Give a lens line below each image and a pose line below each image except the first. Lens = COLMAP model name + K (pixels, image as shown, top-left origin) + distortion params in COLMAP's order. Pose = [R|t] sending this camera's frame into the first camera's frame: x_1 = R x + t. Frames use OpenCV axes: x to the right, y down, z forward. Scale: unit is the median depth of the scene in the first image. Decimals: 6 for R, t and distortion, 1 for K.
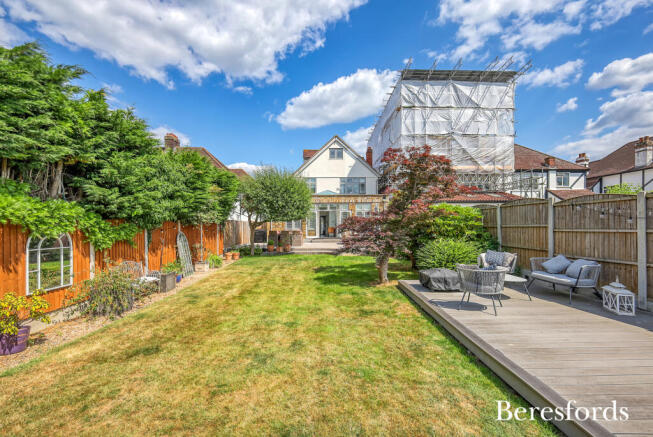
lens RADIAL K [[291.2, 0, 325.6], [0, 291.2, 226.0], [0, 0, 1]] dist [0.002826, 0.000461]
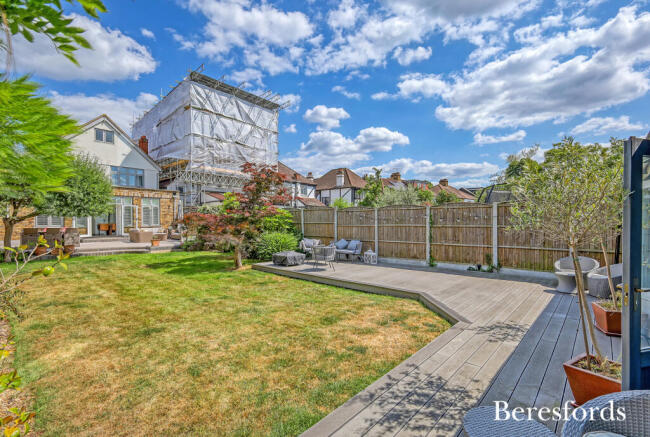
lens RADIAL K [[289.9, 0, 324.1], [0, 289.9, 225.9], [0, 0, 1]] dist [0.002826, 0.000461]
pose [[0.688585, -0.003820, 0.725146, -0.163704], [-0.003795, 0.999953, 0.008872, 0.000568], [-0.725146, -0.008861, 0.688538, -0.045925]]
